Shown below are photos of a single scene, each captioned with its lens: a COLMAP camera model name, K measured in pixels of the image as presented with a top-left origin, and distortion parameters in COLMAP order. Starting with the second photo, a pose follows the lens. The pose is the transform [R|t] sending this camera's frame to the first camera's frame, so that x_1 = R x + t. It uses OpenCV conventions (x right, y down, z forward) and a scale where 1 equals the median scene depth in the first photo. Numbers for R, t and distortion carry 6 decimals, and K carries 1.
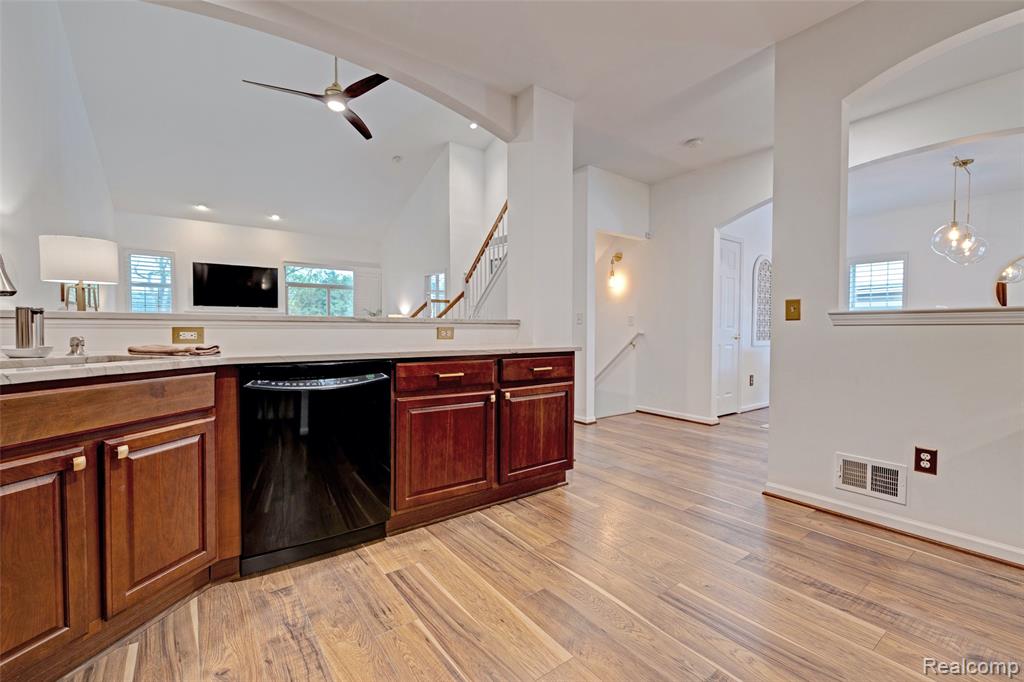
lens RADIAL K [[435.6, 0, 508.8], [0, 435.6, 338.7], [0, 0, 1]] dist [-0.002467, 0.000979]
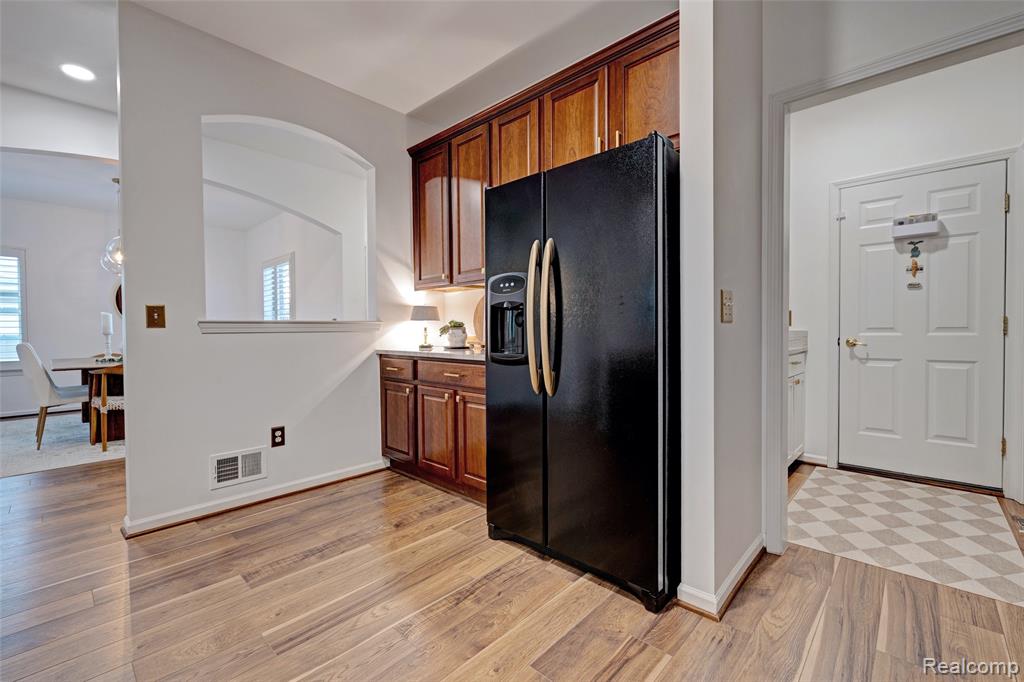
lens RADIAL K [[435.6, 0, 511.2], [0, 435.6, 340.4], [0, 0, 1]] dist [-0.002467, 0.000979]
pose [[-0.181289, -0.024453, 0.983126, -0.421168], [0.030600, 0.999067, 0.030492, -0.024966], [-0.982954, 0.035612, -0.180372, 0.511905]]
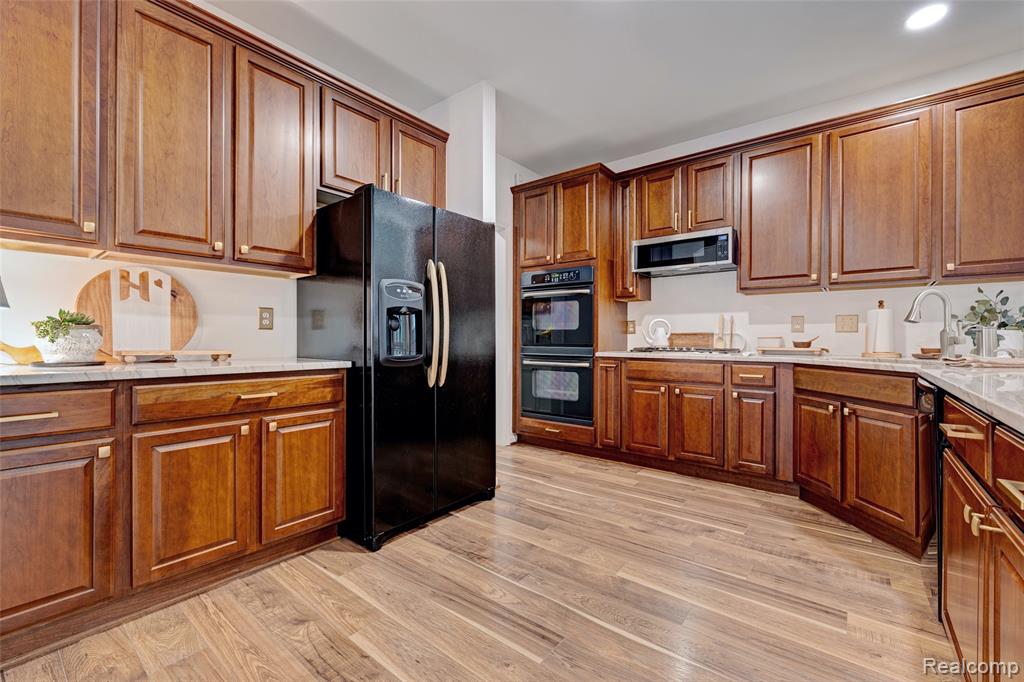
lens RADIAL K [[435.6, 0, 515.1], [0, 435.6, 335.6], [0, 0, 1]] dist [-0.002467, 0.000979]
pose [[-0.961712, -0.009003, -0.273914, 0.519093], [-0.013589, 0.999797, 0.014849, -0.031254], [0.273725, 0.018003, -0.961640, 1.372035]]
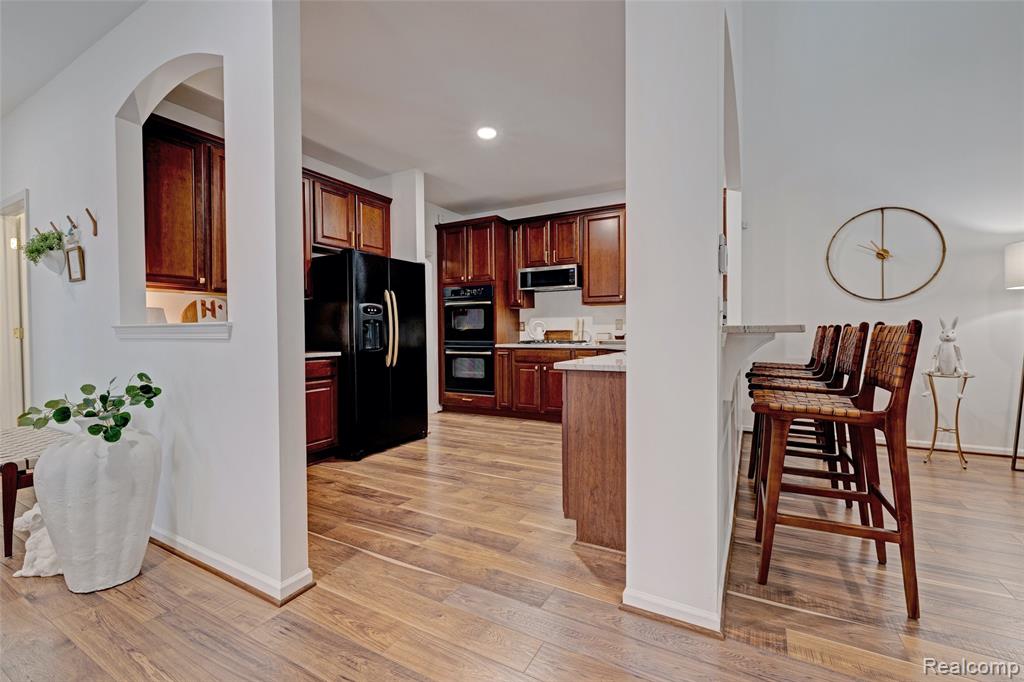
lens RADIAL K [[435.6, 0, 515.2], [0, 435.6, 339.6], [0, 0, 1]] dist [-0.002467, 0.000979]
pose [[-0.903380, 0.011137, -0.428697, 0.712470], [-0.005425, 0.999286, 0.037392, -0.066138], [0.428807, 0.036105, -0.902674, 2.104086]]
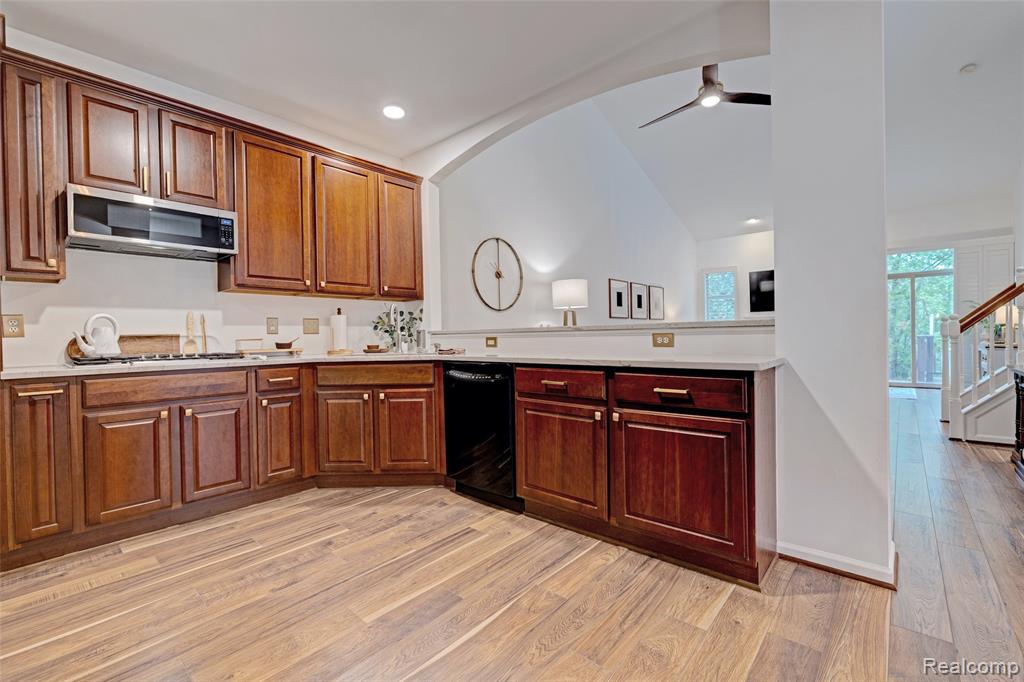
lens RADIAL K [[435.6, 0, 513.3], [0, 435.6, 341.5], [0, 0, 1]] dist [-0.002467, 0.000979]
pose [[0.221093, 0.004614, -0.975242, 0.833028], [-0.002907, 0.999987, 0.004072, -0.016348], [0.975248, 0.001934, 0.221103, 0.688347]]
